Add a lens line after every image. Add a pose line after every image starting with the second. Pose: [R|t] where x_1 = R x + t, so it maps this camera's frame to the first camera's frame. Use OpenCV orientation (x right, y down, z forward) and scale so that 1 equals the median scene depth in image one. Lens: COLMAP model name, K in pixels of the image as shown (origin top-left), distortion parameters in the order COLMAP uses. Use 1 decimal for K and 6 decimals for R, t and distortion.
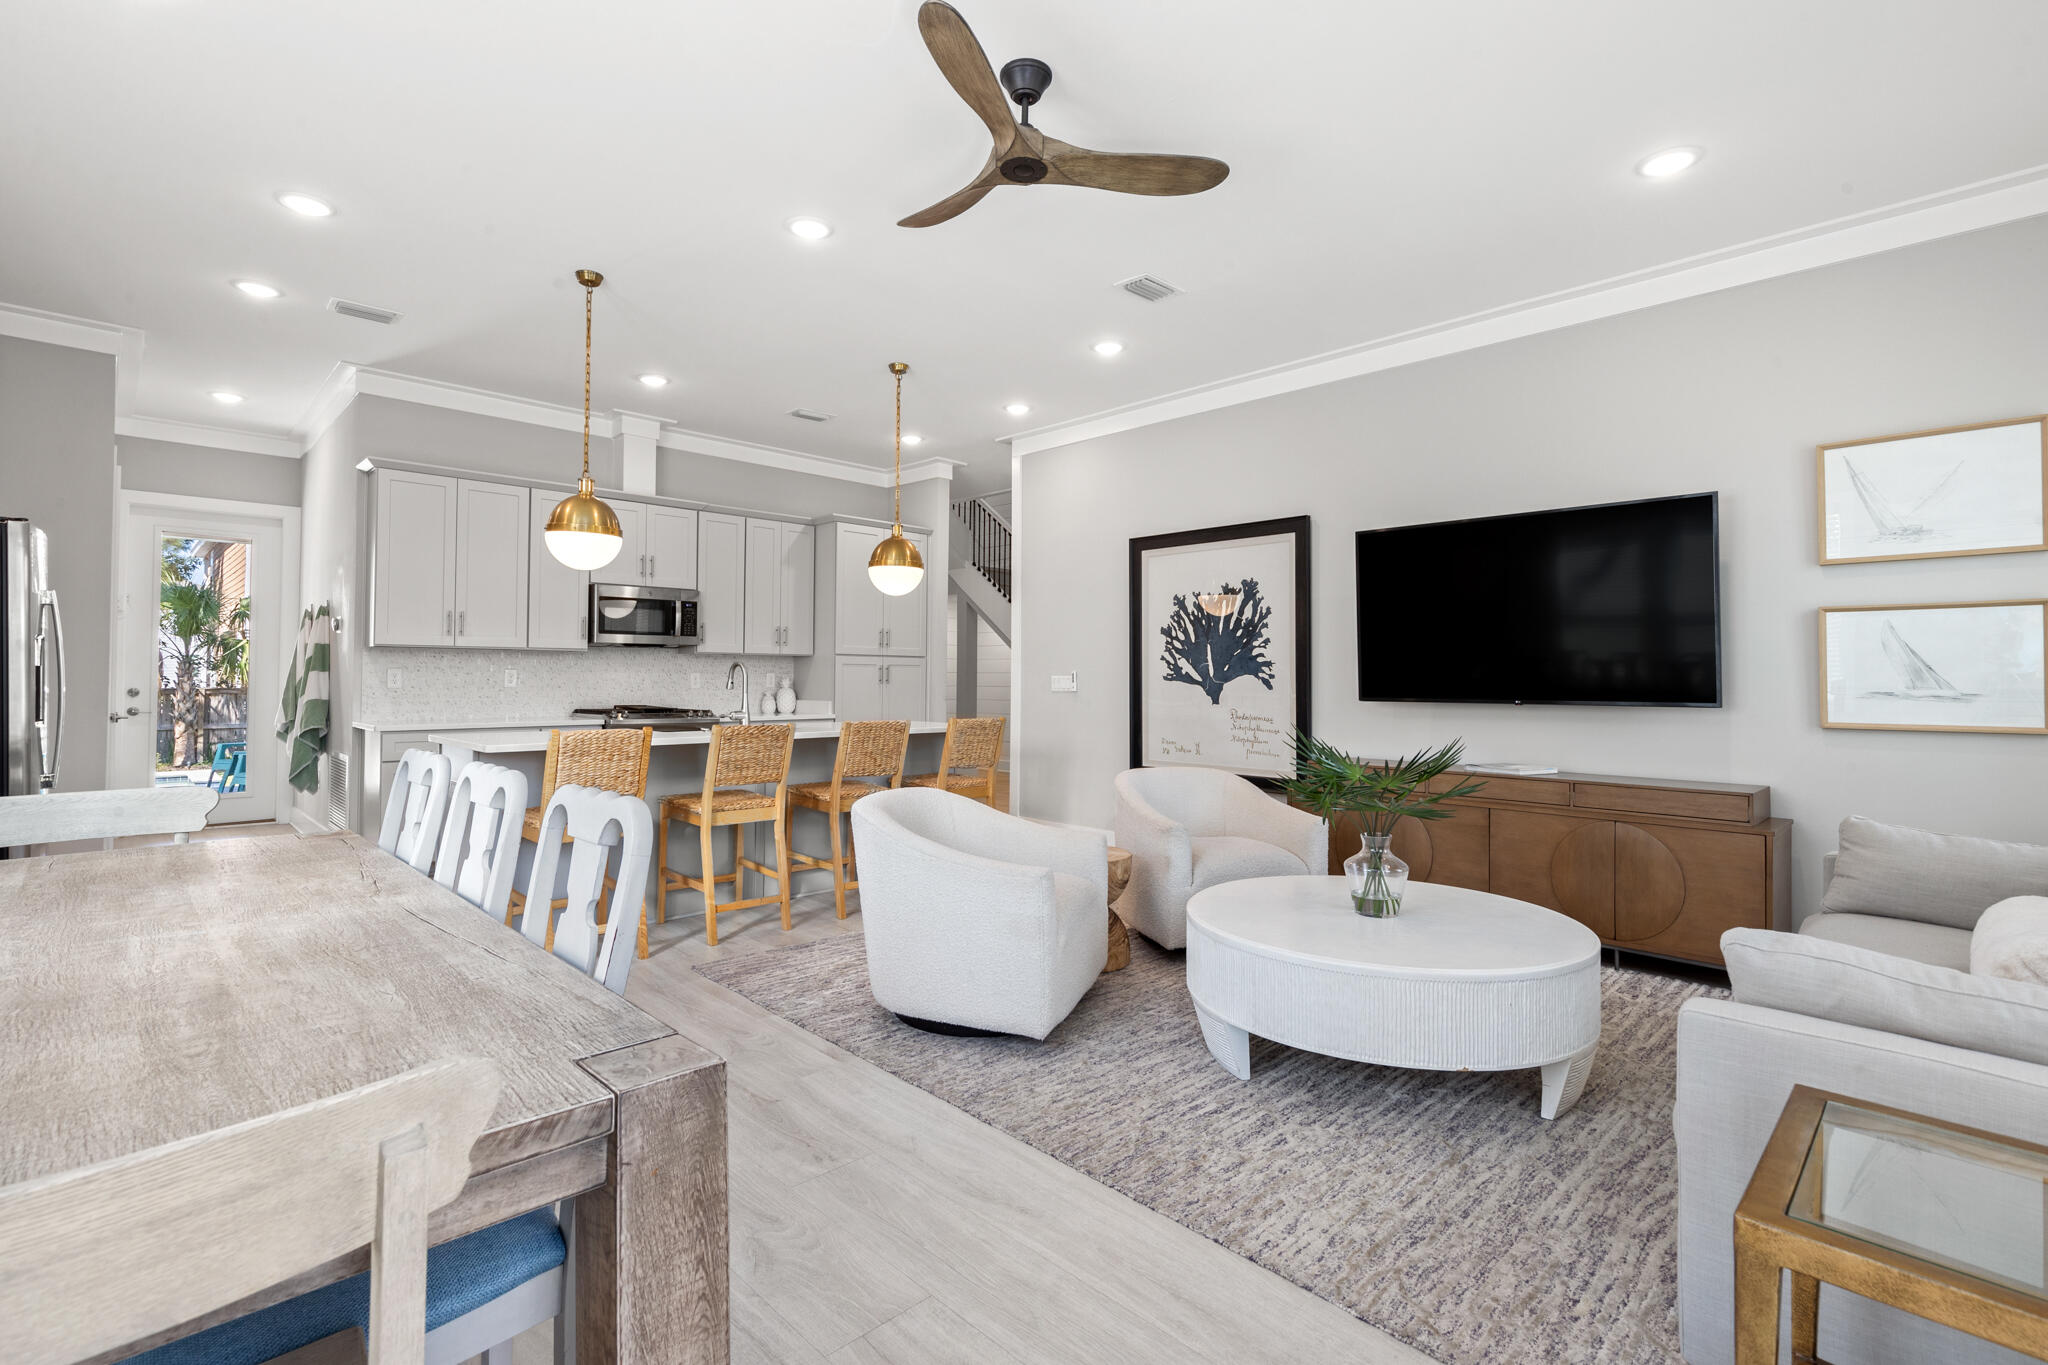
lens RADIAL K [[932.6, 0, 1026.4], [0, 932.6, 671.5], [0, 0, 1]] dist [-0.000167, -0.000115]
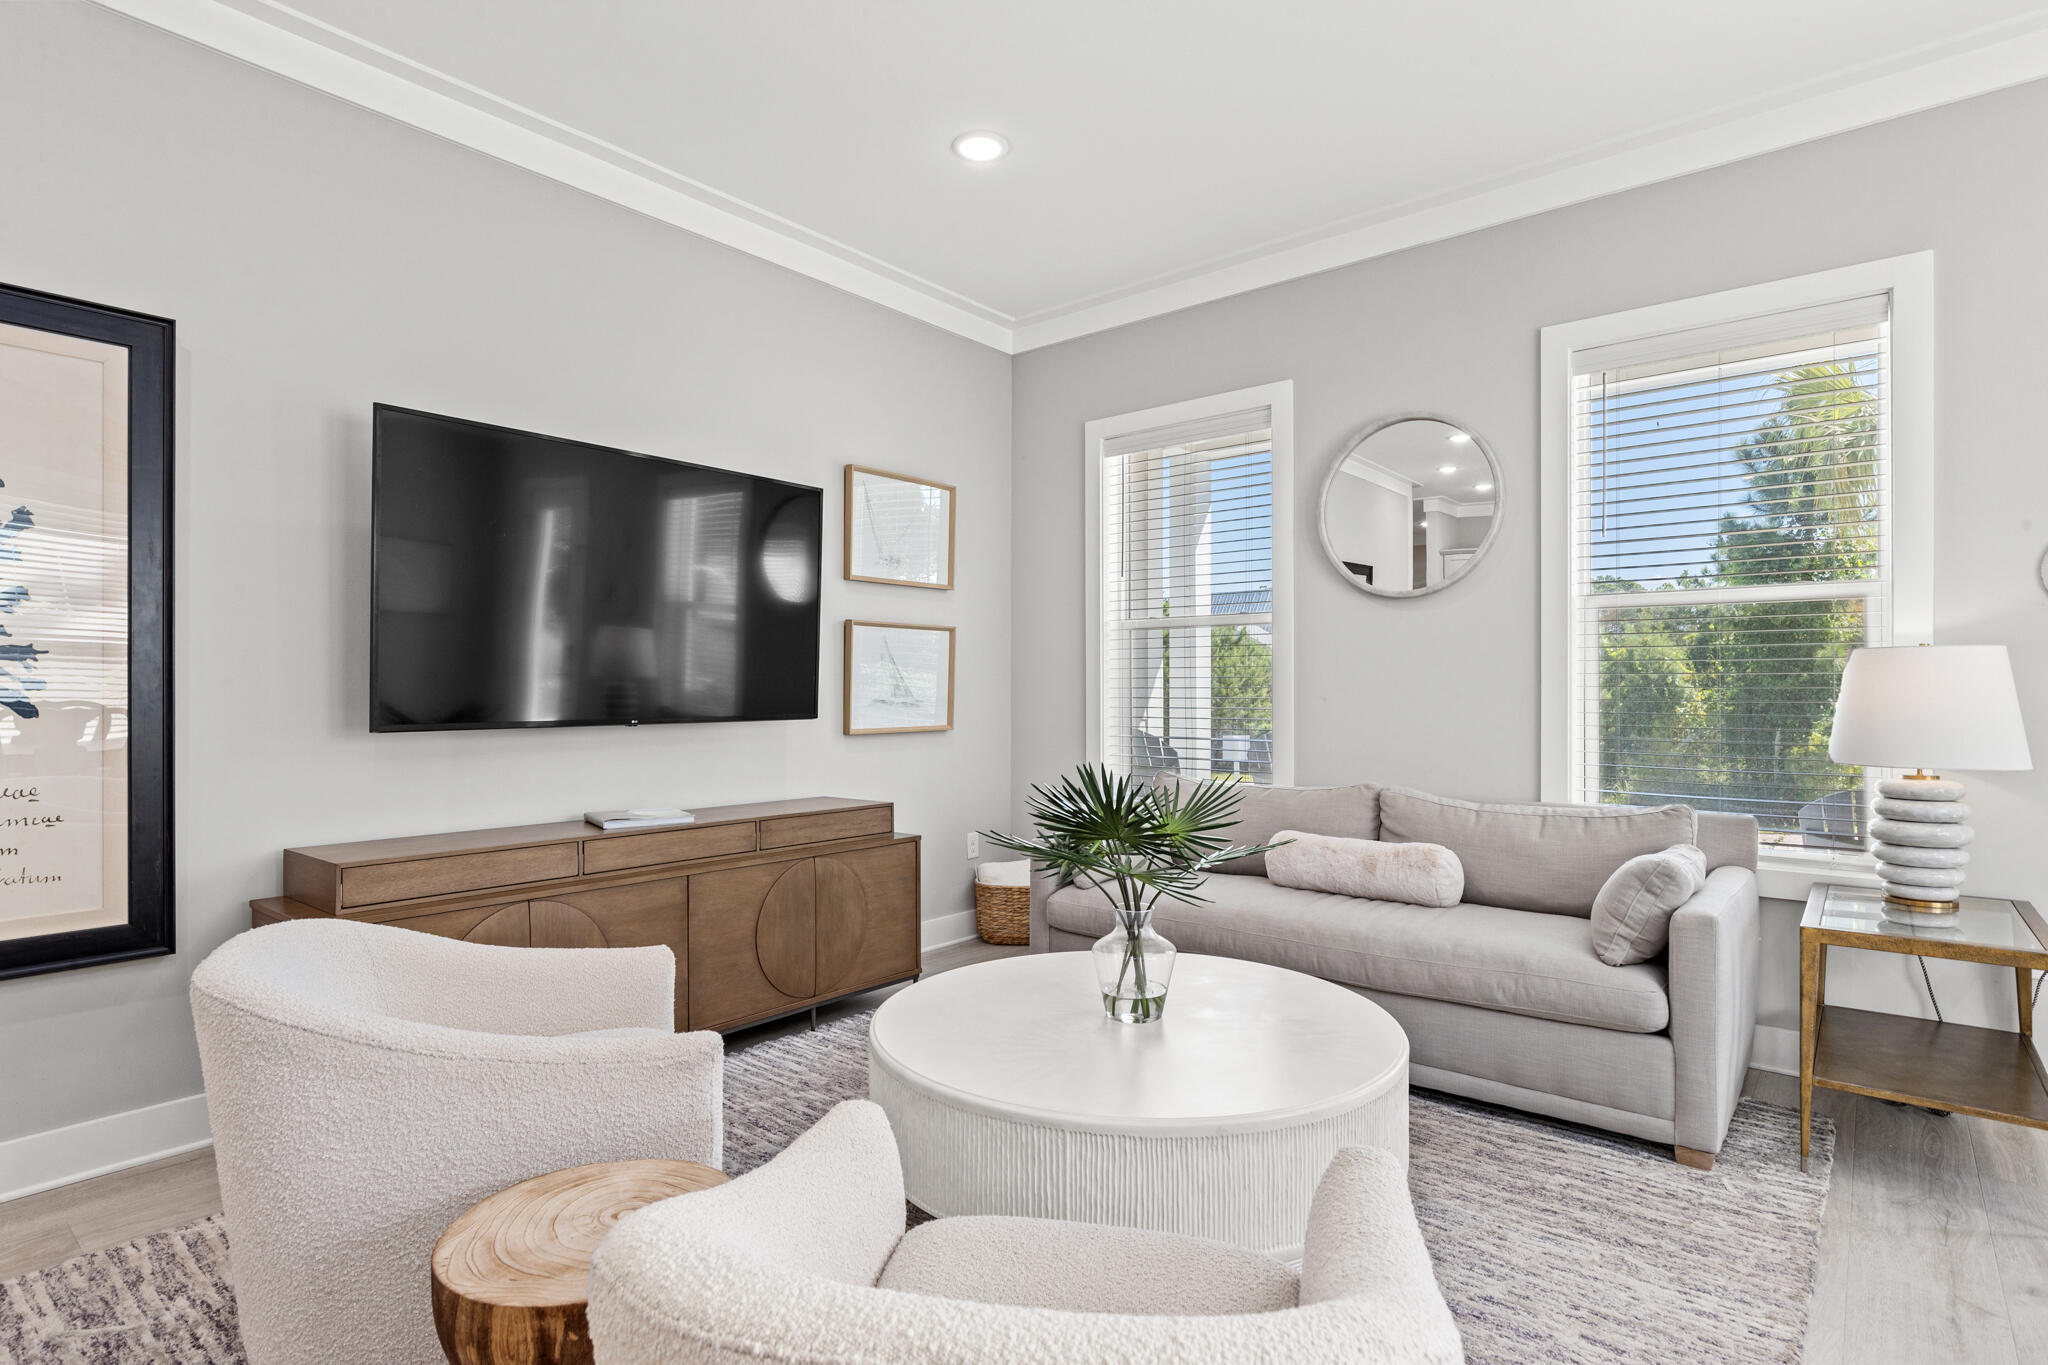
lens RADIAL K [[1030.9, 0, 1027.0], [0, 1030.9, 689.8], [0, 0, 1]] dist [-0.004709, 0.001404]
pose [[-0.106183, -0.005873, 0.994329, -0.318158], [-0.011388, 0.999924, 0.004689, 0.001720], [-0.994281, -0.010826, -0.106242, 0.899227]]
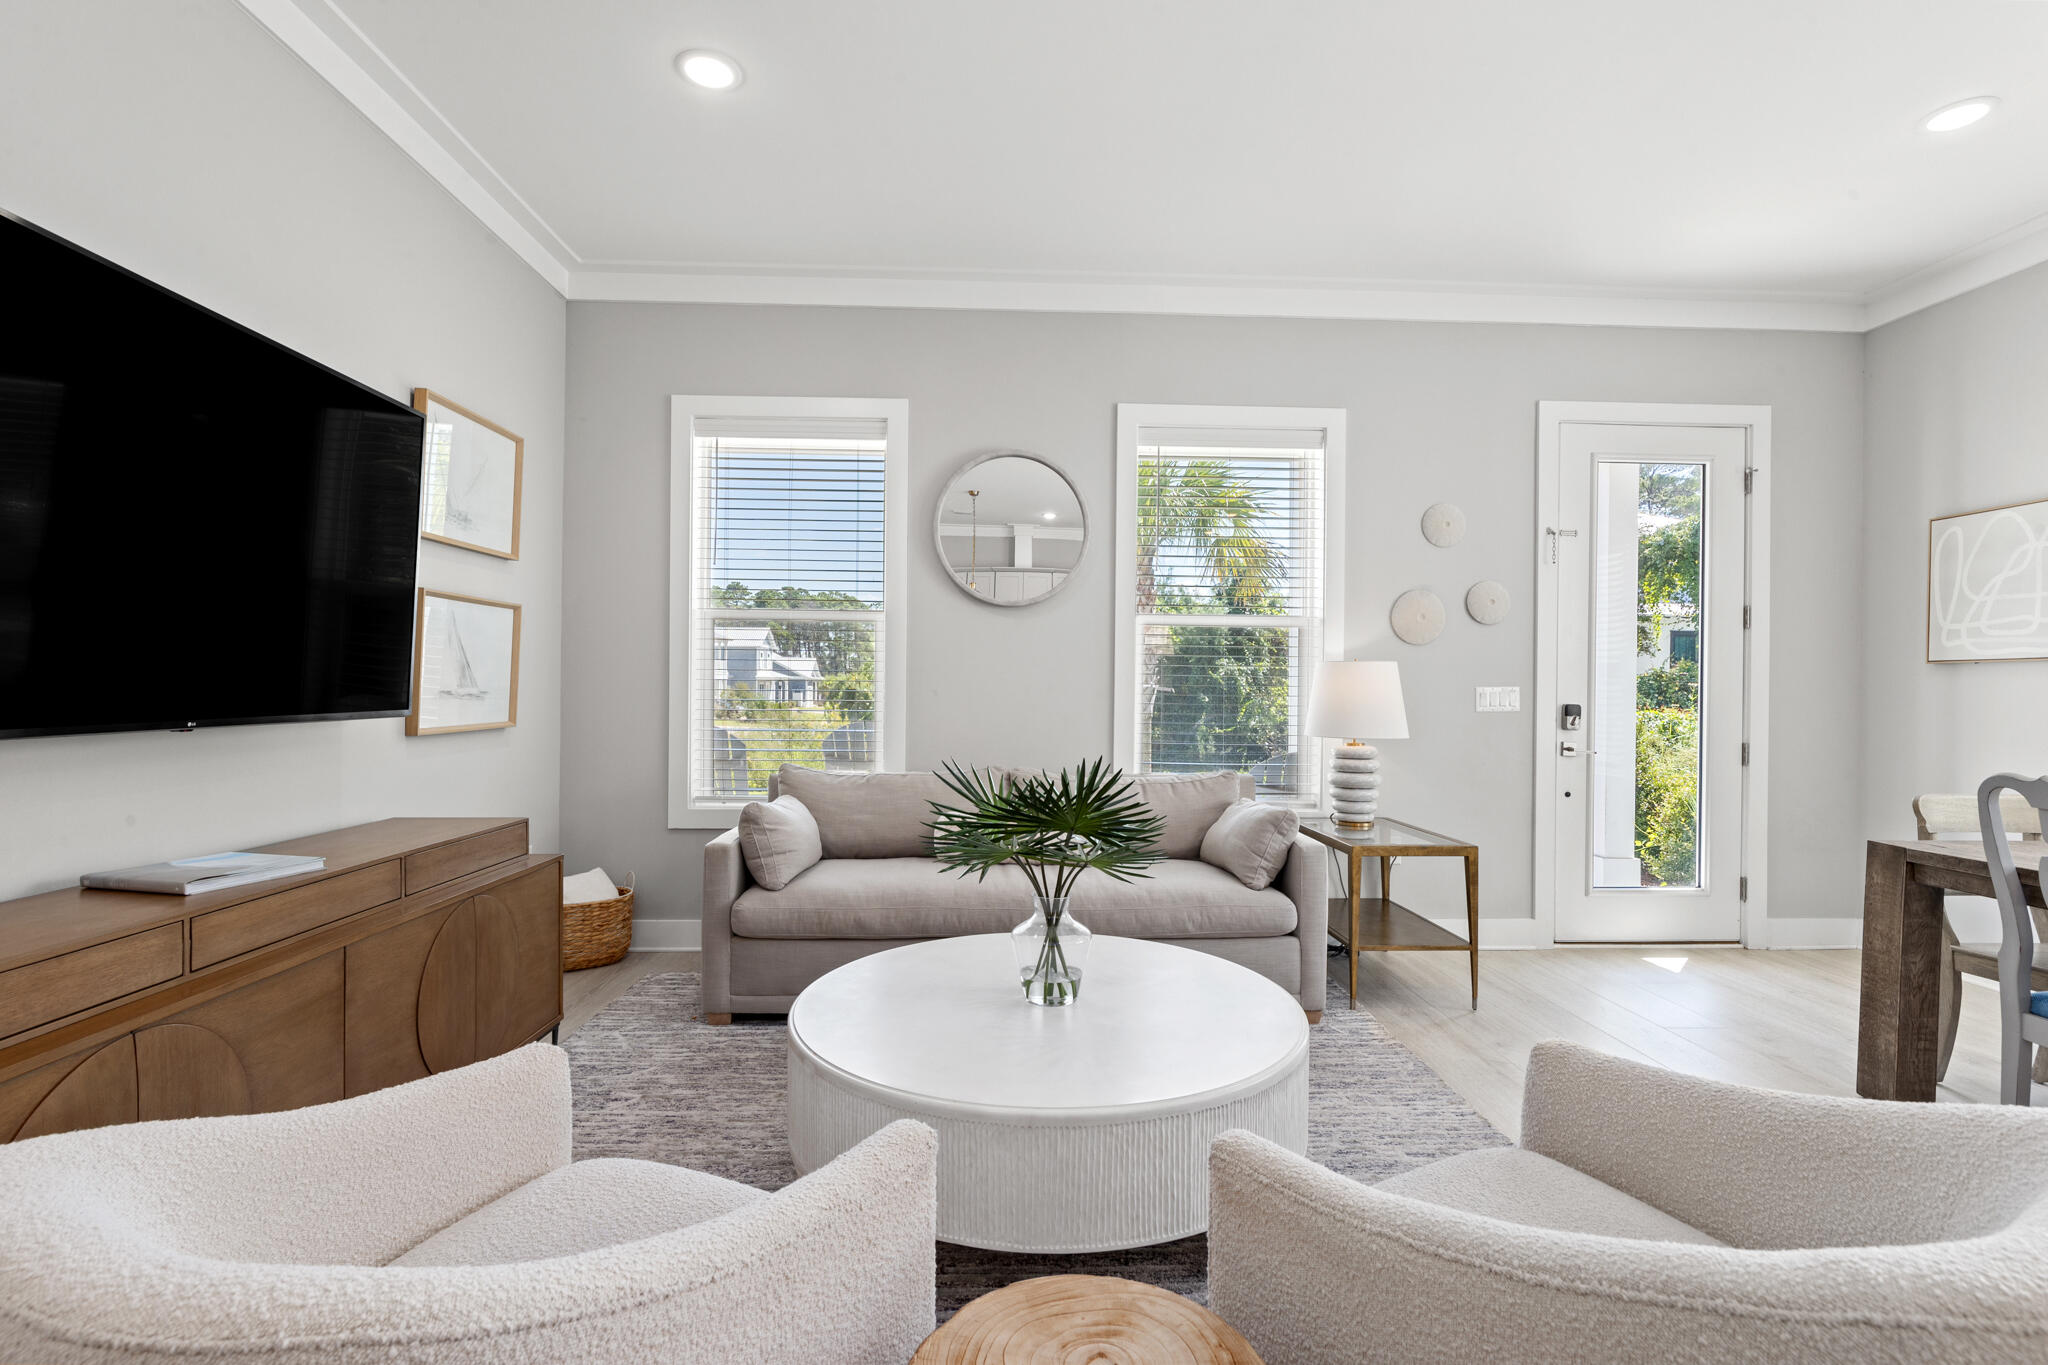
lens RADIAL K [[932.6, 0, 1017.7], [0, 932.6, 688.0], [0, 0, 1]] dist [-0.000167, -0.000115]
pose [[-0.736905, -0.014558, 0.675839, -0.084812], [-0.022766, 0.999735, -0.003288, 0.008847], [-0.675612, -0.017809, -0.737042, 1.212471]]
